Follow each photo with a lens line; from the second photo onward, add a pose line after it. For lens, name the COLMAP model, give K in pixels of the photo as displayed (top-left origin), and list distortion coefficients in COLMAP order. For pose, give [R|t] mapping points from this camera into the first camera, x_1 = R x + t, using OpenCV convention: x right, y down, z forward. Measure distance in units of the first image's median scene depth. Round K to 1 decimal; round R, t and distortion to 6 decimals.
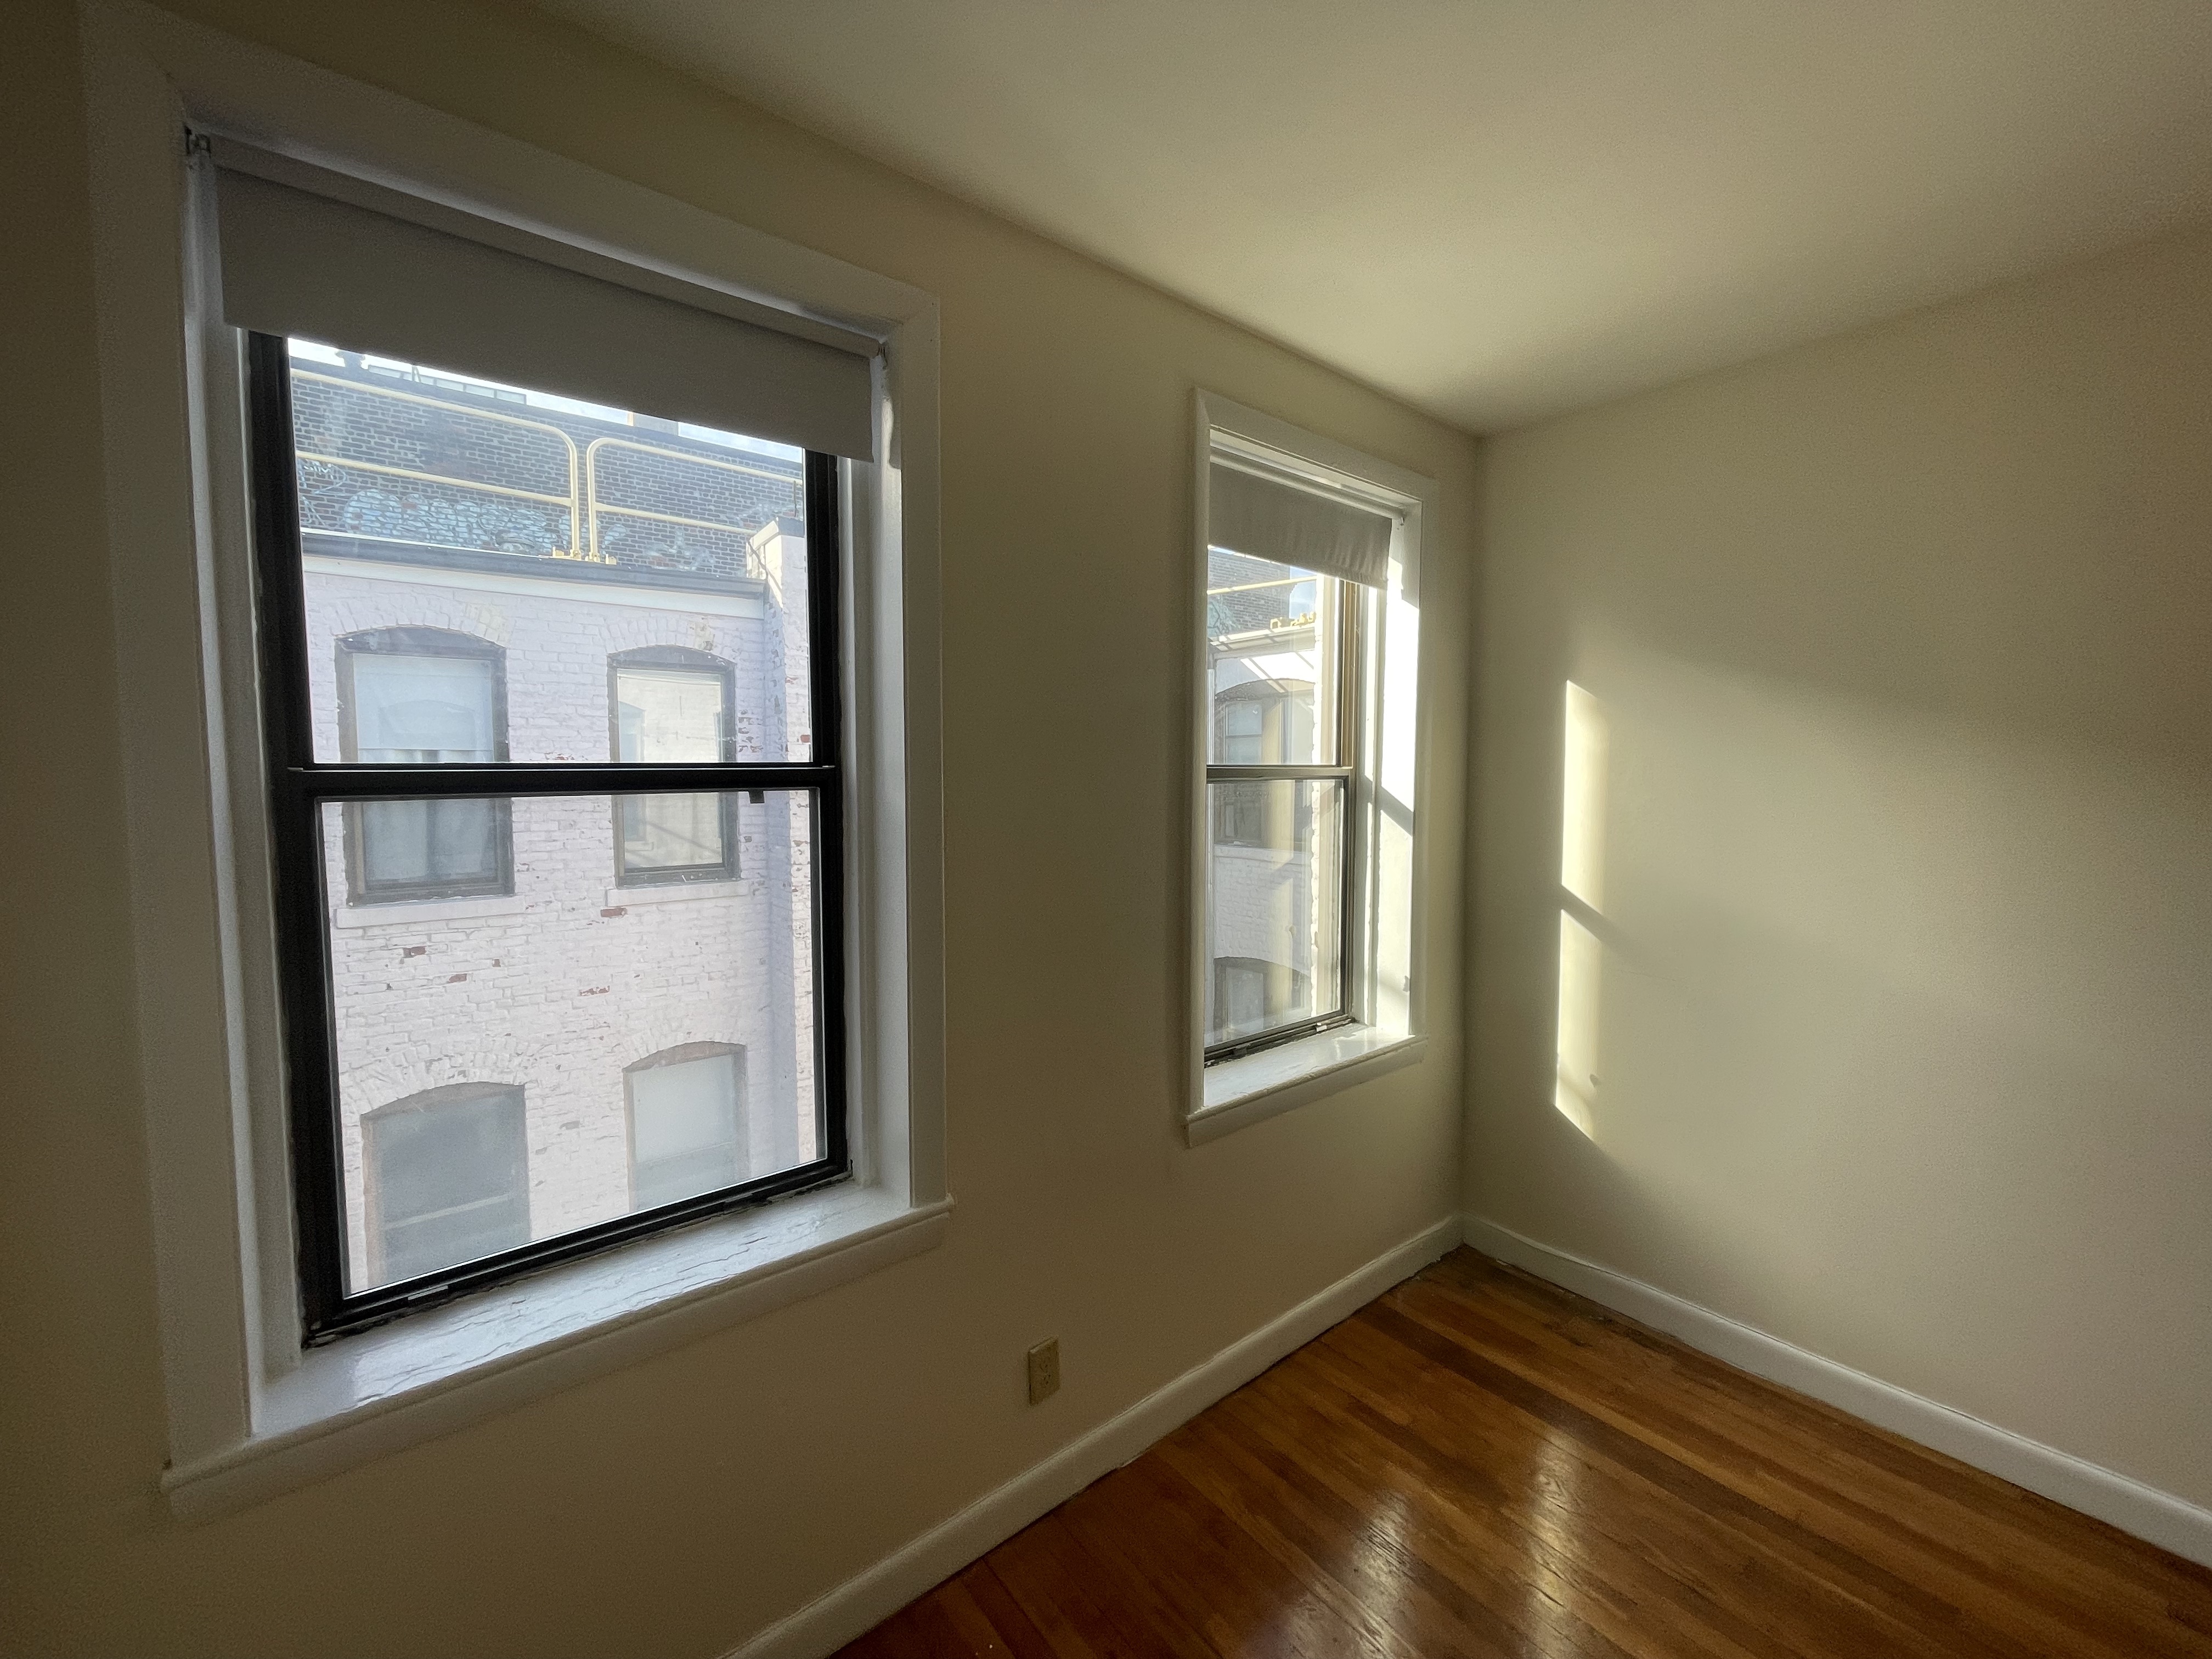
lens RADIAL K [[898.0, 0, 1106.0], [0, 898.0, 829.5], [0, 0, 1]] dist [-0.002978, -0.000252]
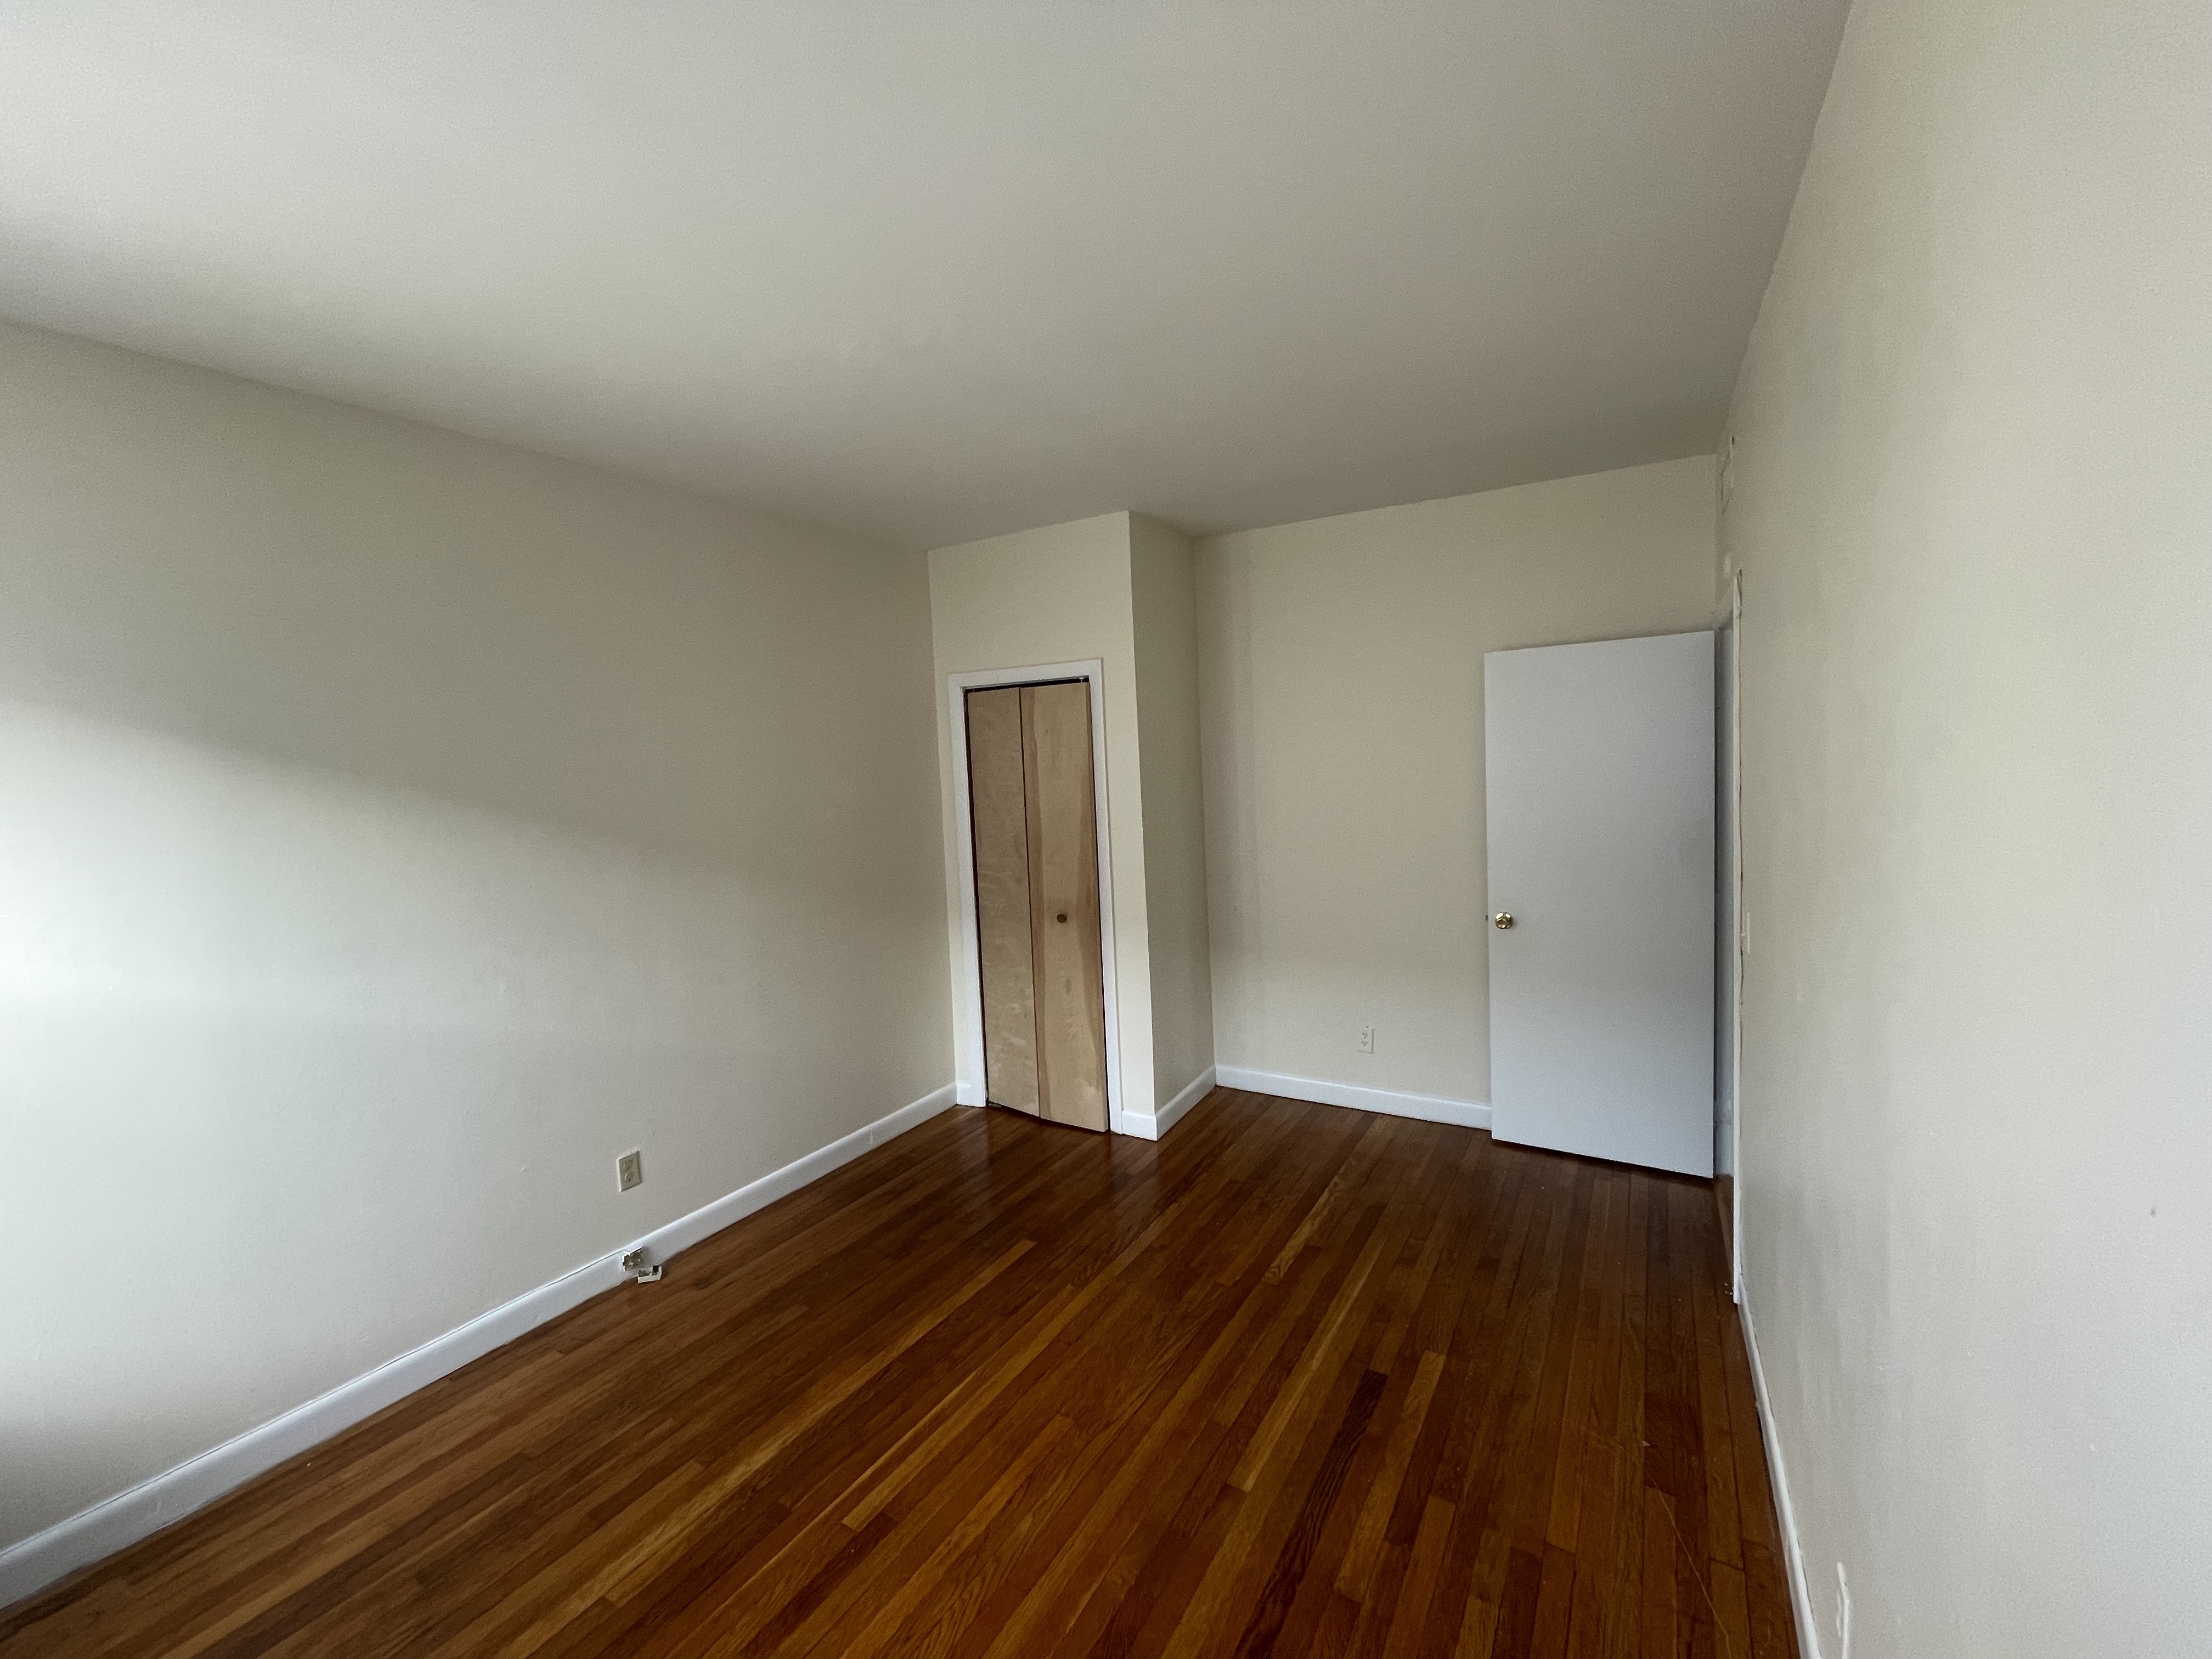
lens RADIAL K [[894.1, 0, 1105.6], [0, 894.1, 826.0], [0, 0, 1]] dist [0.002341, 0.000426]
pose [[-0.331642, -0.049983, 0.942080, -0.327188], [0.106221, 0.990267, 0.089932, -0.034171], [-0.937406, 0.129894, -0.323105, 0.326245]]
